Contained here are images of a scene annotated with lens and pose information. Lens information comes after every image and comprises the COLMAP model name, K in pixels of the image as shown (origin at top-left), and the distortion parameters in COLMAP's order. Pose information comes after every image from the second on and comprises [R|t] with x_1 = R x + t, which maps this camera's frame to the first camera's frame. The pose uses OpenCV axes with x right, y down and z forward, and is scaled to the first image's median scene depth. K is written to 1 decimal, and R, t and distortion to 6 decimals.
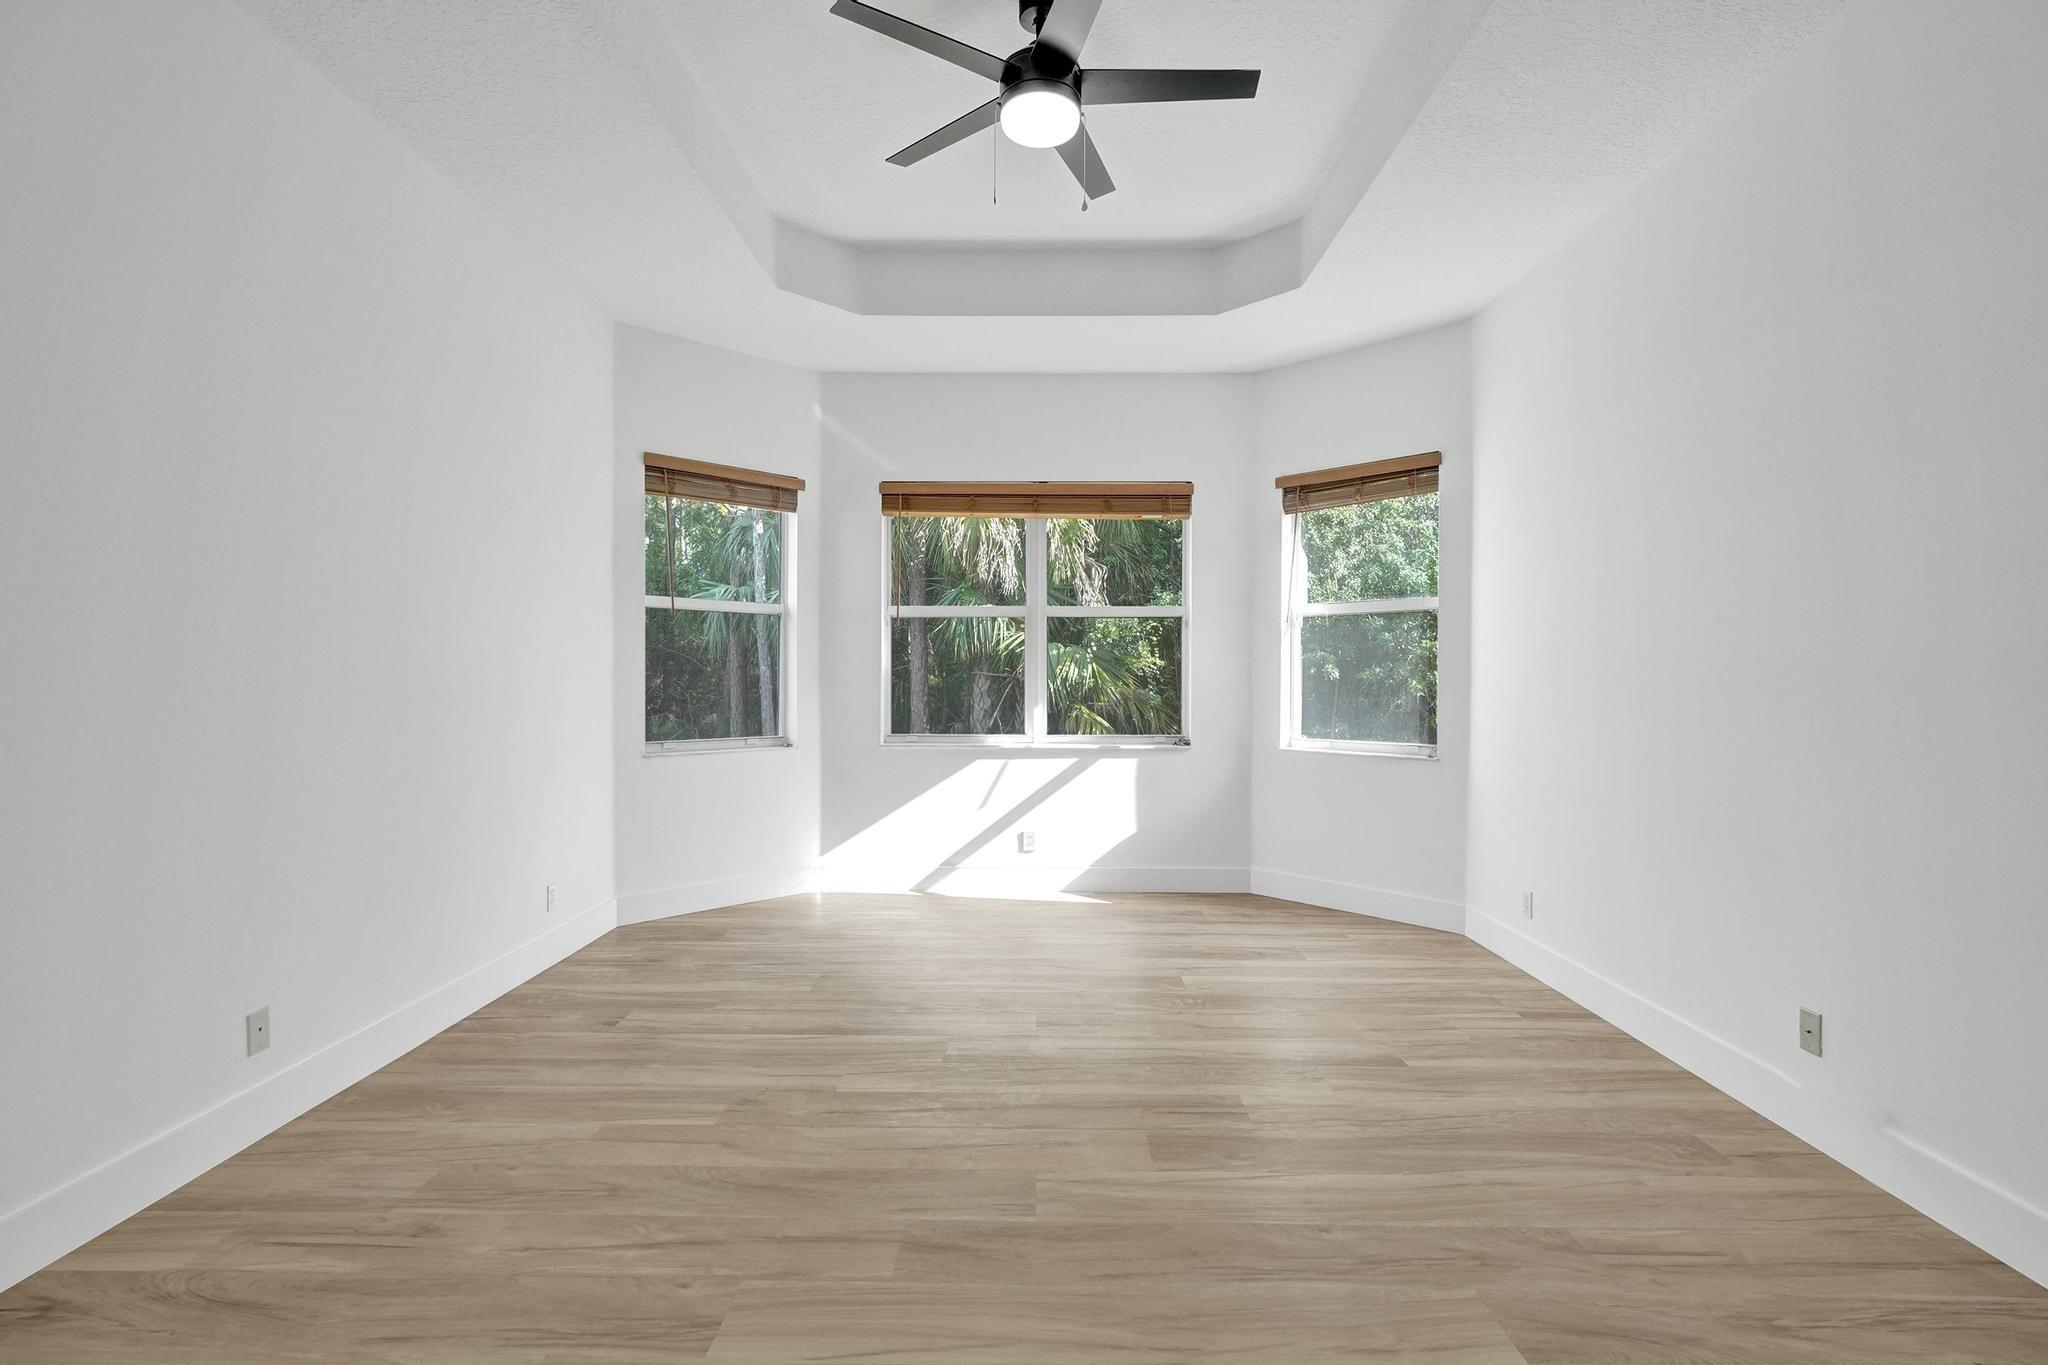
lens RADIAL K [[926.5, 0, 1028.7], [0, 926.5, 683.3], [0, 0, 1]] dist [-0.002525, 0.000547]
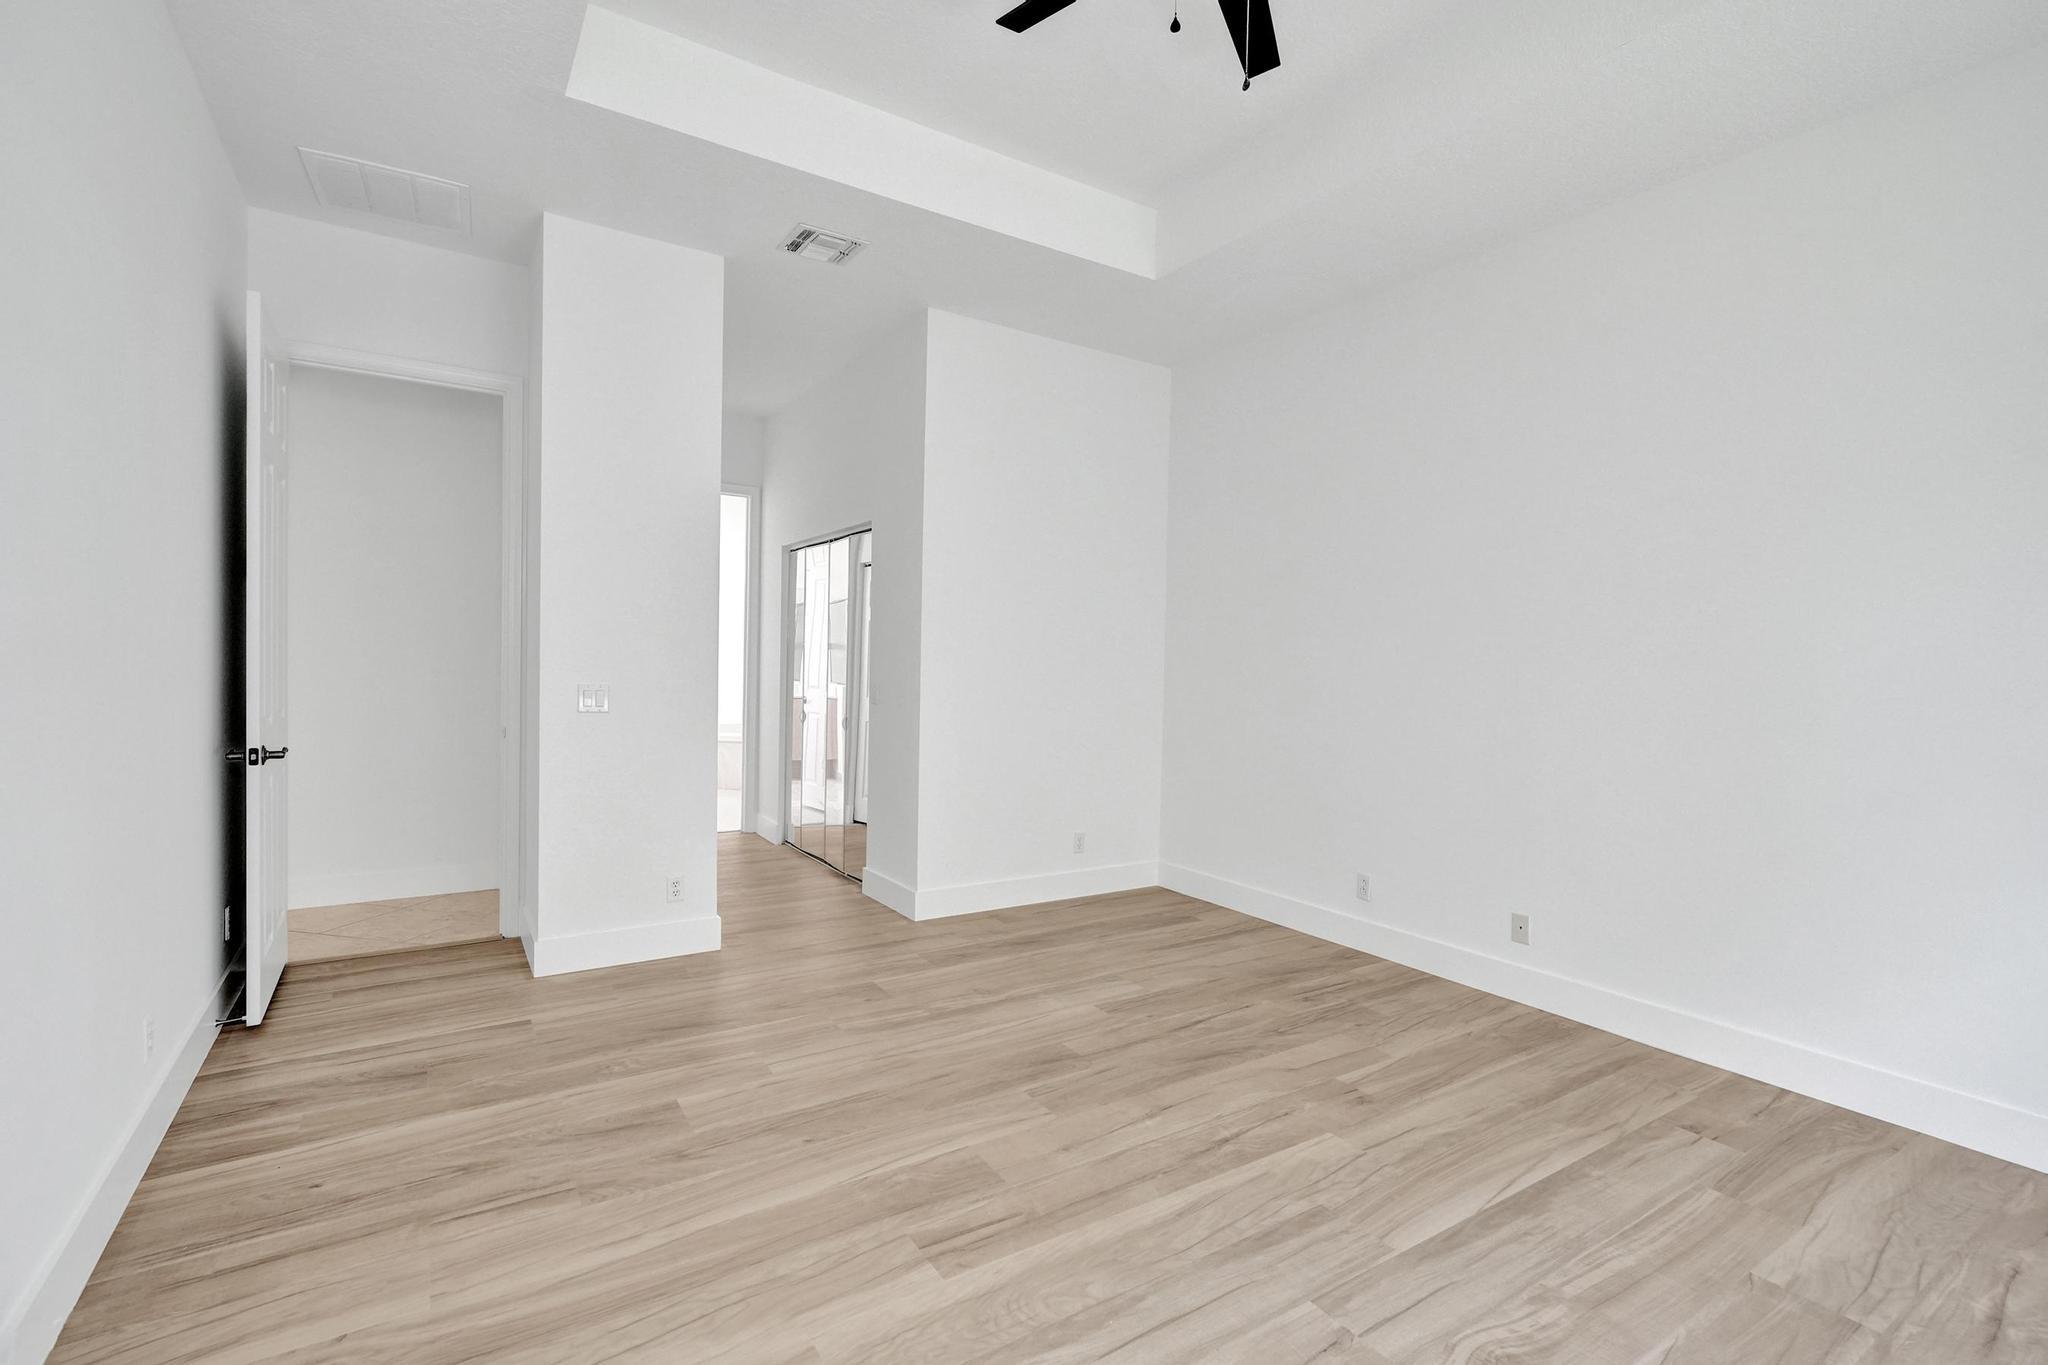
lens RADIAL K [[926.5, 0, 1028.7], [0, 926.5, 683.3], [0, 0, 1]] dist [-0.002525, 0.000547]
pose [[-0.831846, -0.009794, -0.554921, 0.664233], [-0.028833, 0.999257, 0.025585, -0.027204], [0.554258, 0.037283, -0.831510, 1.880619]]
